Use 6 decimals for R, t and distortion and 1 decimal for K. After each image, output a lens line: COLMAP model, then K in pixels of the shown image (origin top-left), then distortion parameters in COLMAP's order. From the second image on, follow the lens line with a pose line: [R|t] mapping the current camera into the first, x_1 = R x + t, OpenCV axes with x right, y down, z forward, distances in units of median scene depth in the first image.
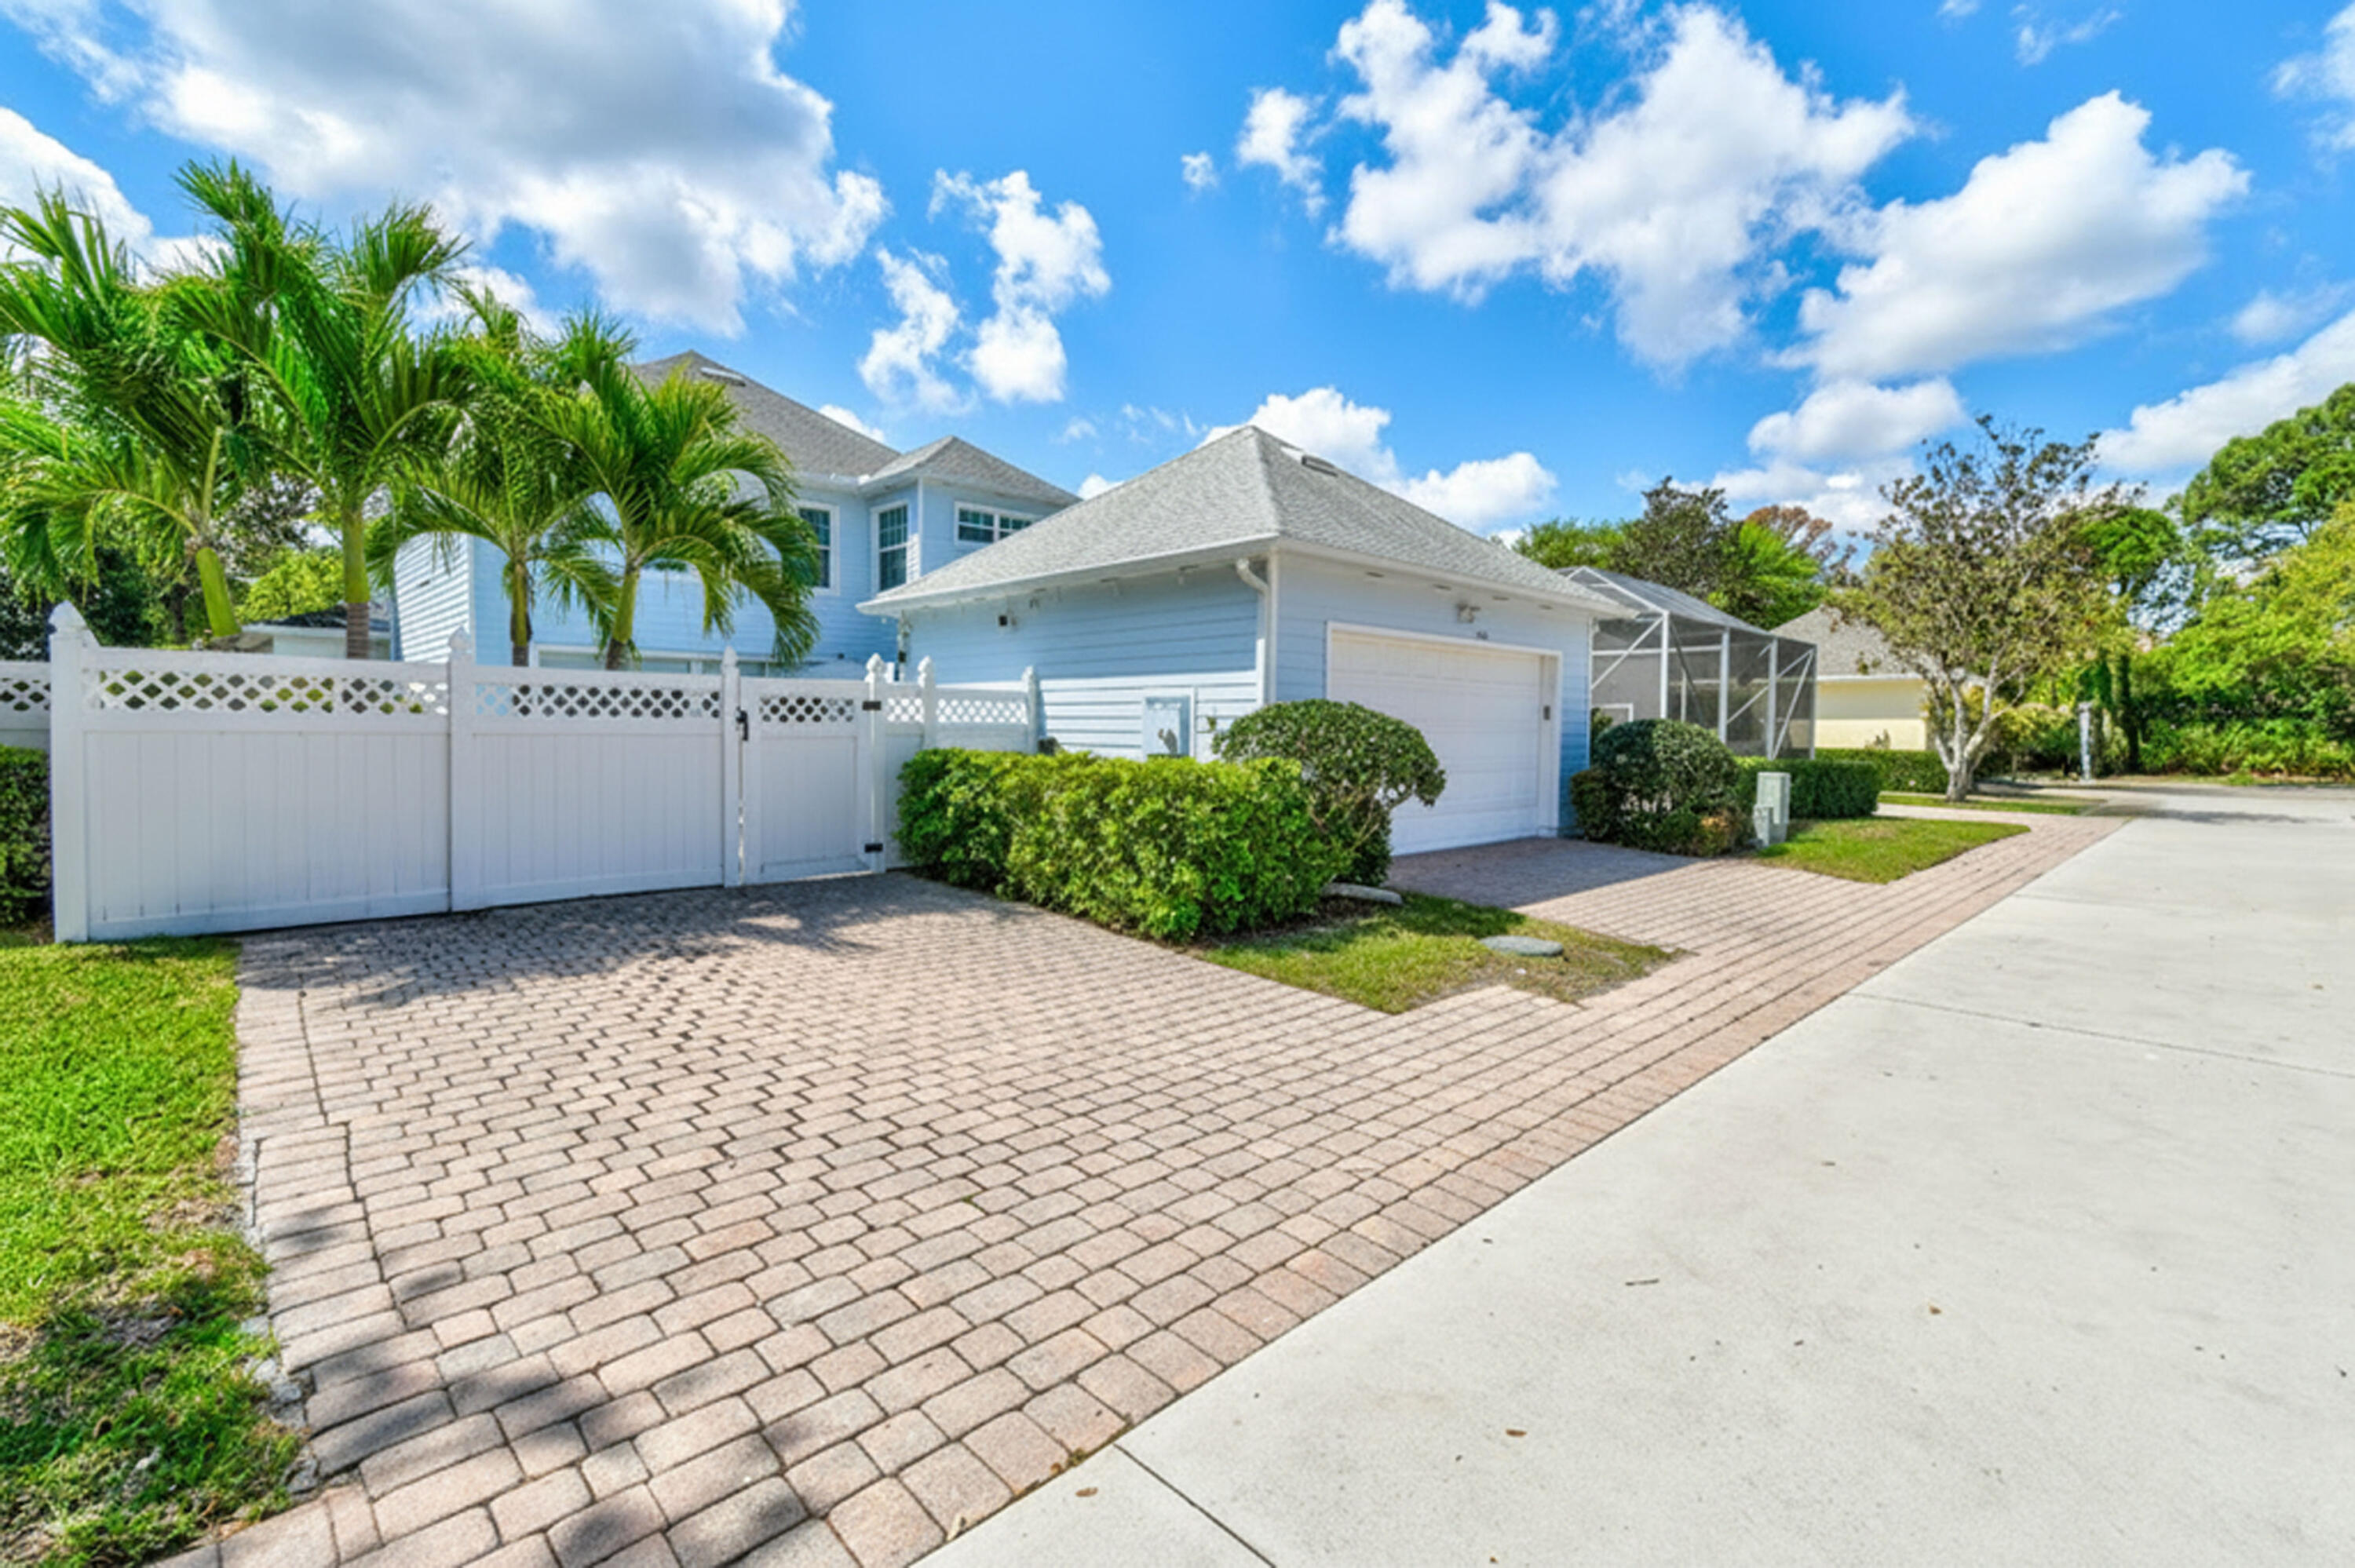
lens RADIAL K [[1044.8, 0, 1178.1], [0, 1044.8, 768.4], [0, 0, 1]] dist [0.022537, -0.008211]
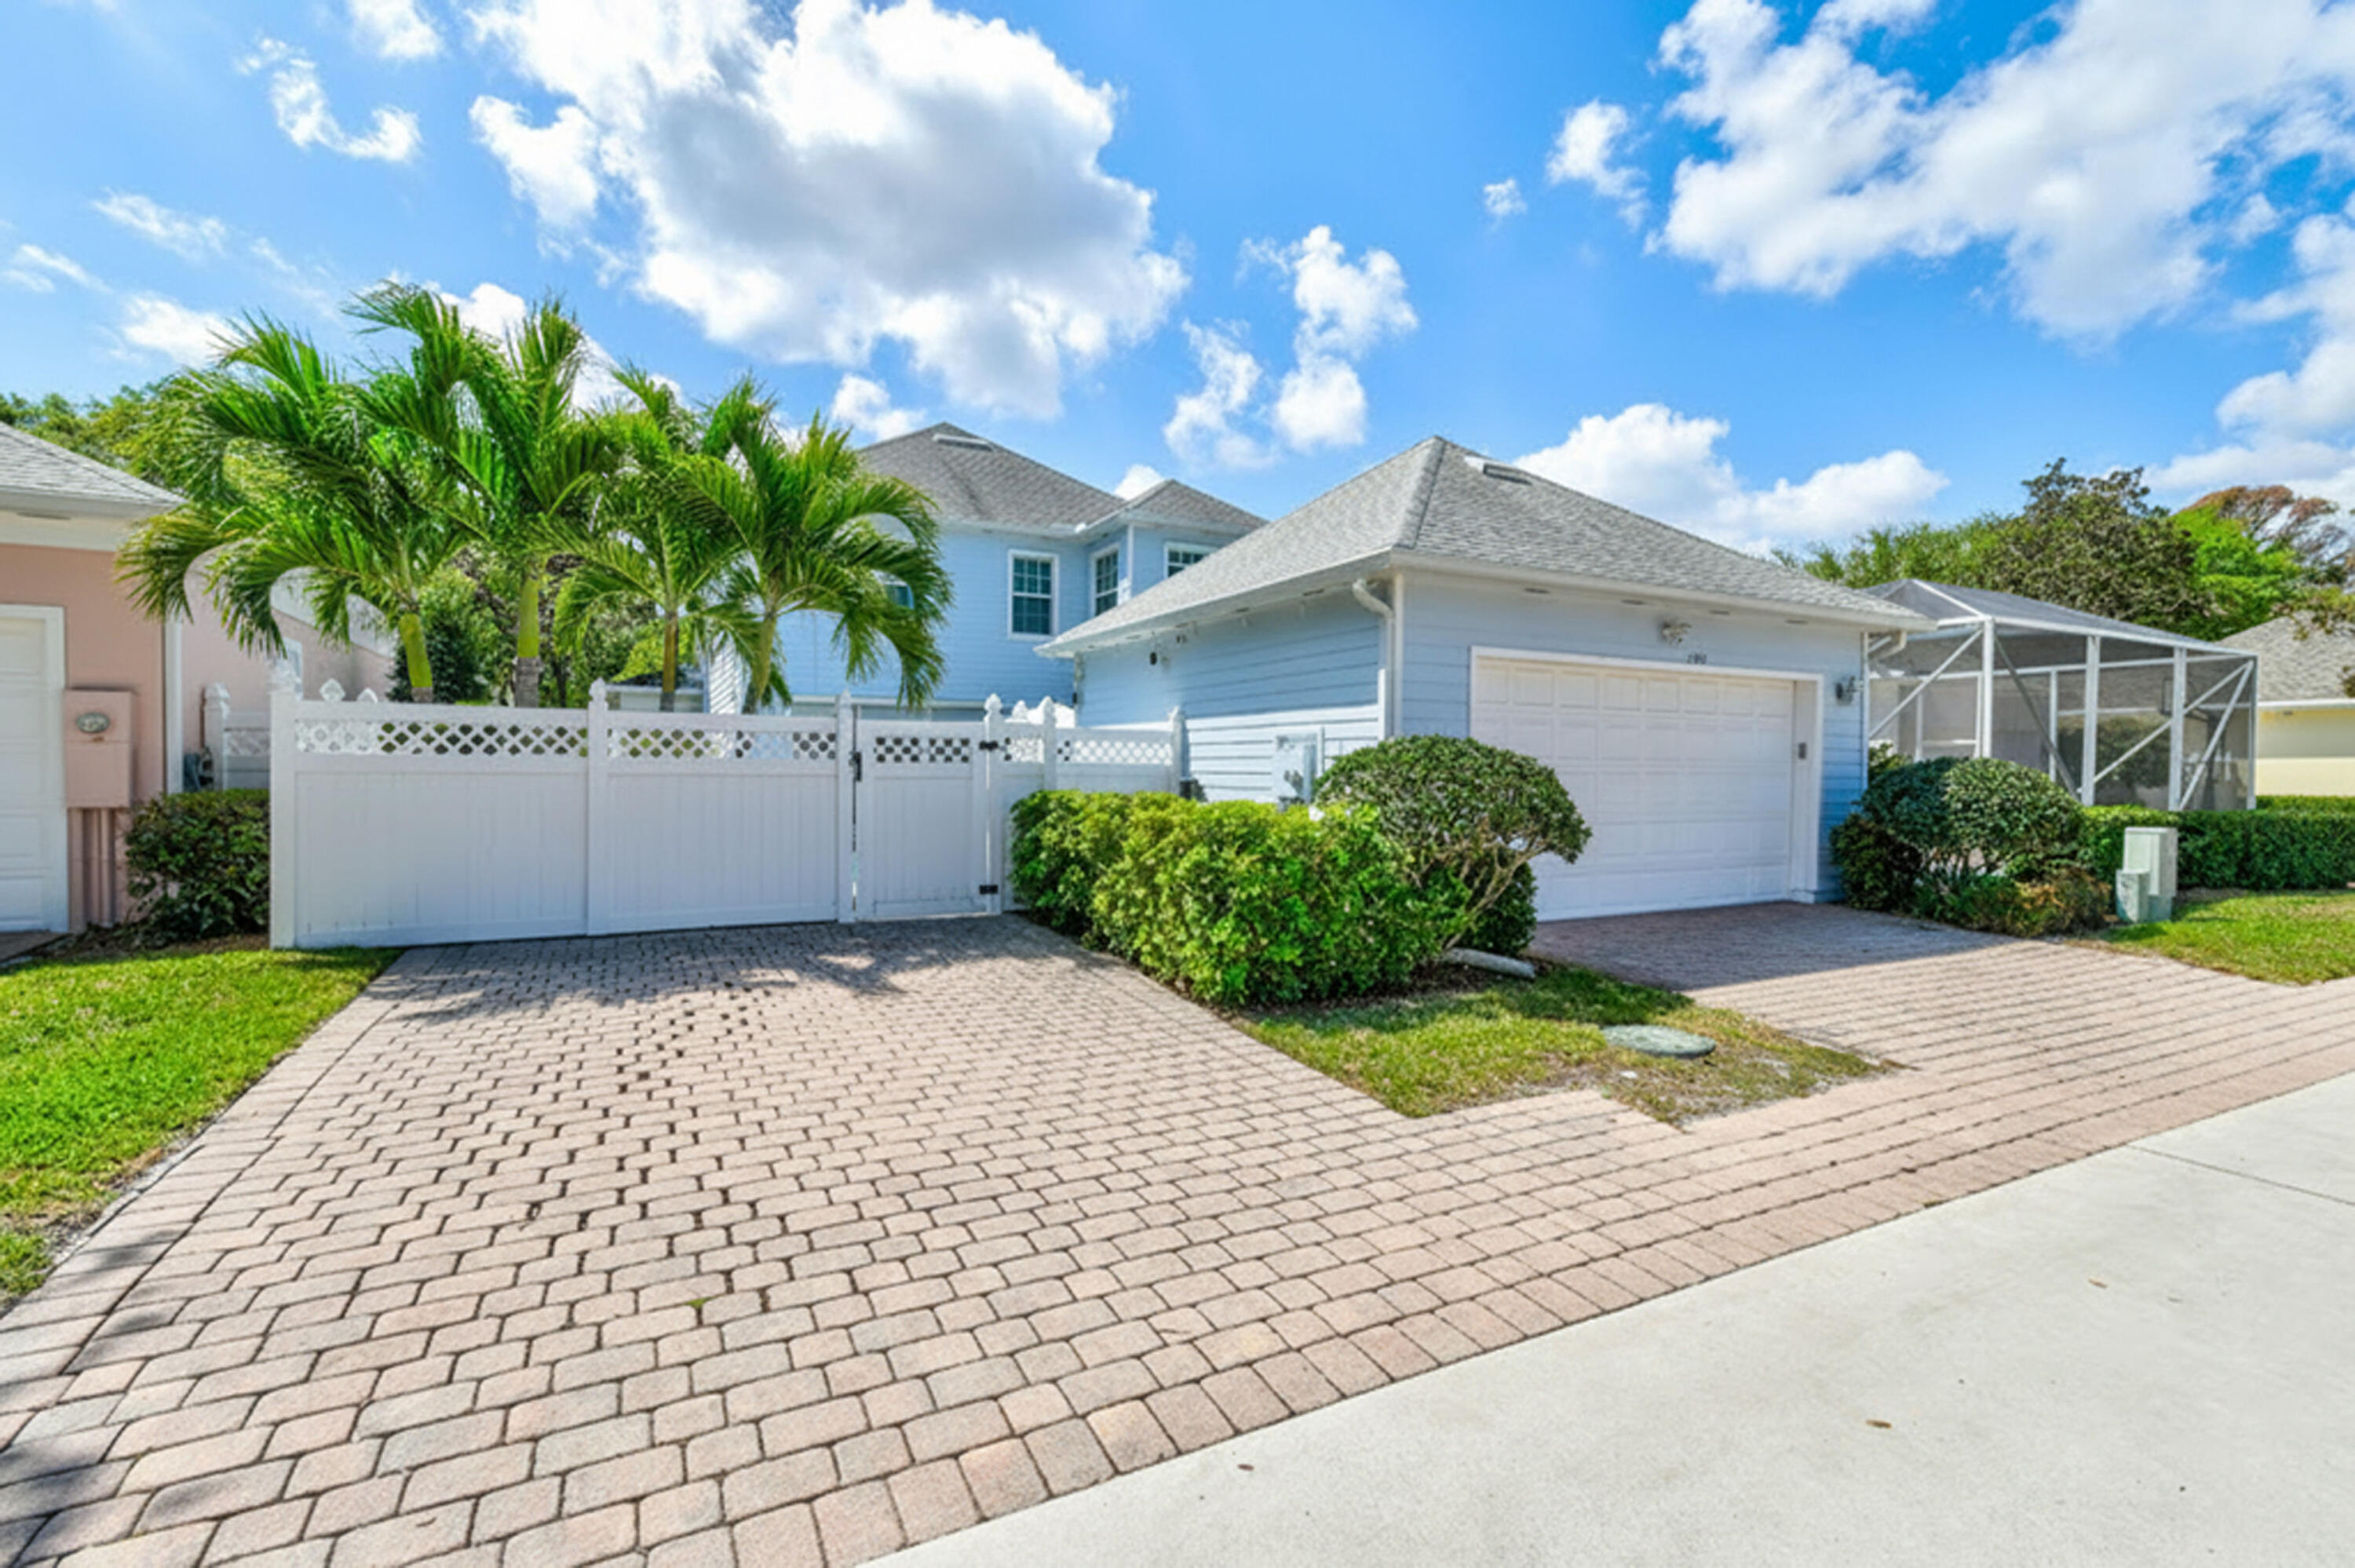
lens RADIAL K [[1044.8, 0, 1178.1], [0, 1044.8, 768.4], [0, 0, 1]] dist [0.022537, -0.008211]
pose [[0.958310, -0.000904, -0.285729, 0.175989], [-0.010748, 0.999173, -0.039209, -0.001499], [0.285528, 0.040646, 0.957508, 0.104239]]
